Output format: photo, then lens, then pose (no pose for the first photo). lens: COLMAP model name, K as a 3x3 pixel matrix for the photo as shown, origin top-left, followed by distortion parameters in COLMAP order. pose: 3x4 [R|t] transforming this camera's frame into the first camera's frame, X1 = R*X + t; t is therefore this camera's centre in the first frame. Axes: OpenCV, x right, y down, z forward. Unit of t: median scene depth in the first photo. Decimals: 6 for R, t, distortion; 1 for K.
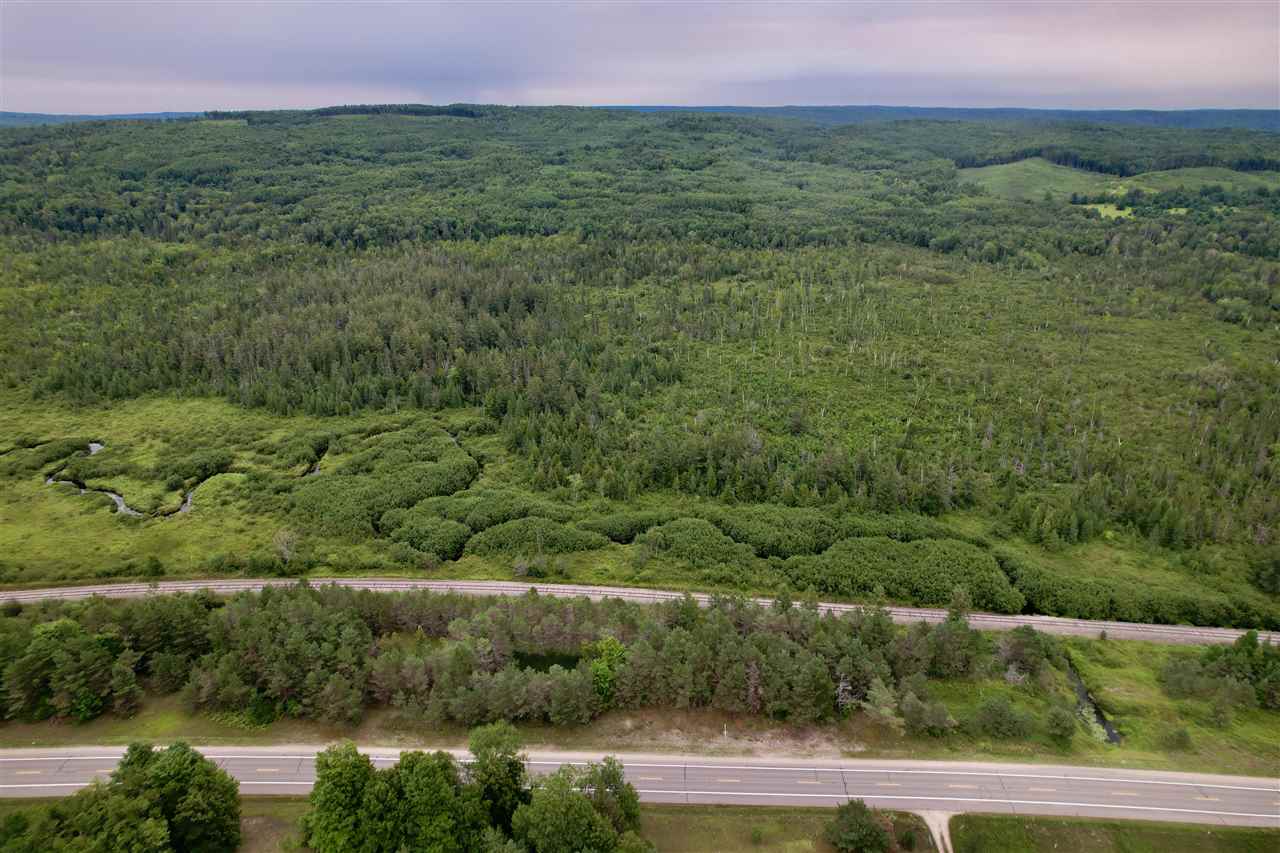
lens RADIAL K [[819.2, 0, 642.0], [0, 819.2, 427.0], [0, 0, 1]] dist [-0.088506, 0.079393]
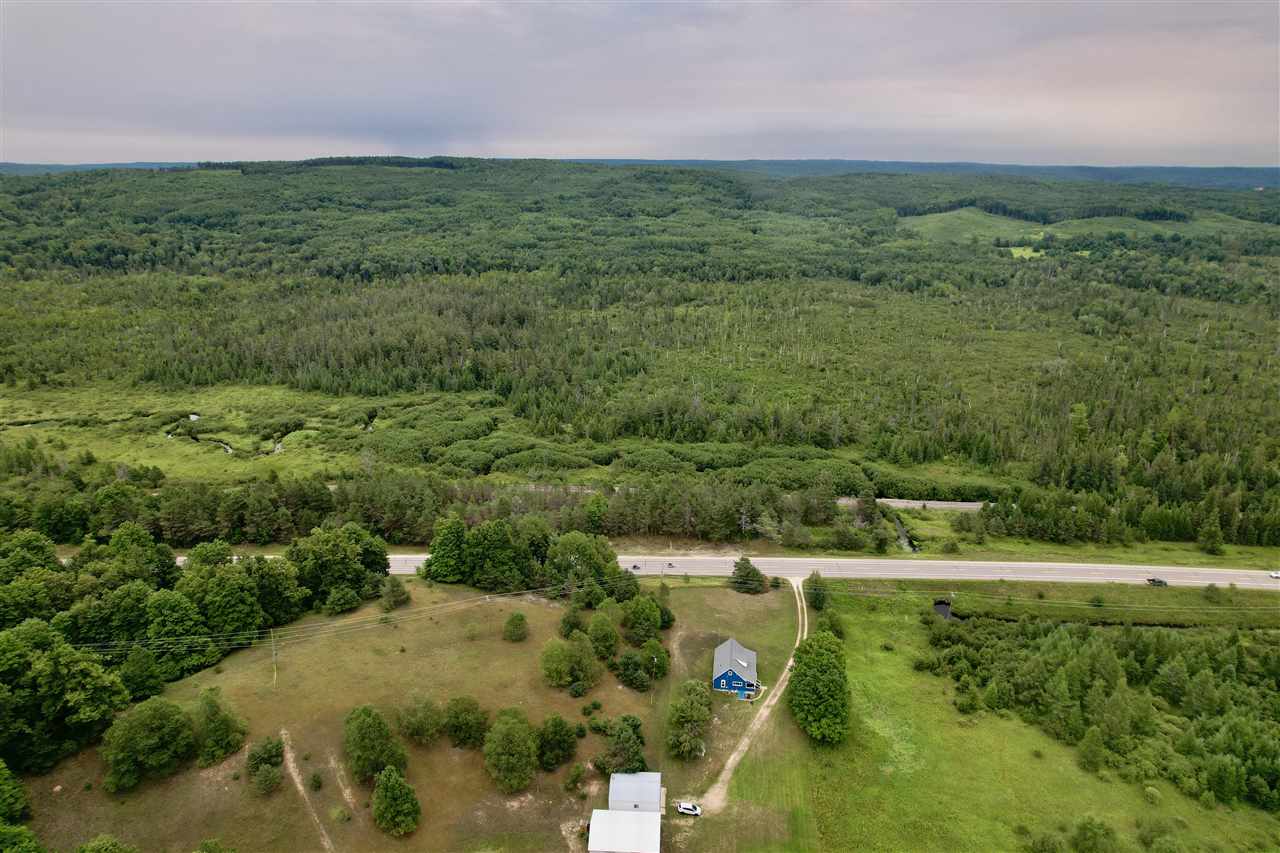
lens RADIAL K [[819.2, 0, 642.0], [0, 819.2, 427.0], [0, 0, 1]] dist [-0.088506, 0.079393]
pose [[0.999300, -0.005701, 0.036968, -0.004332], [0.007861, 0.998254, -0.058547, 0.082515], [-0.036570, 0.058797, 0.997600, -0.215282]]
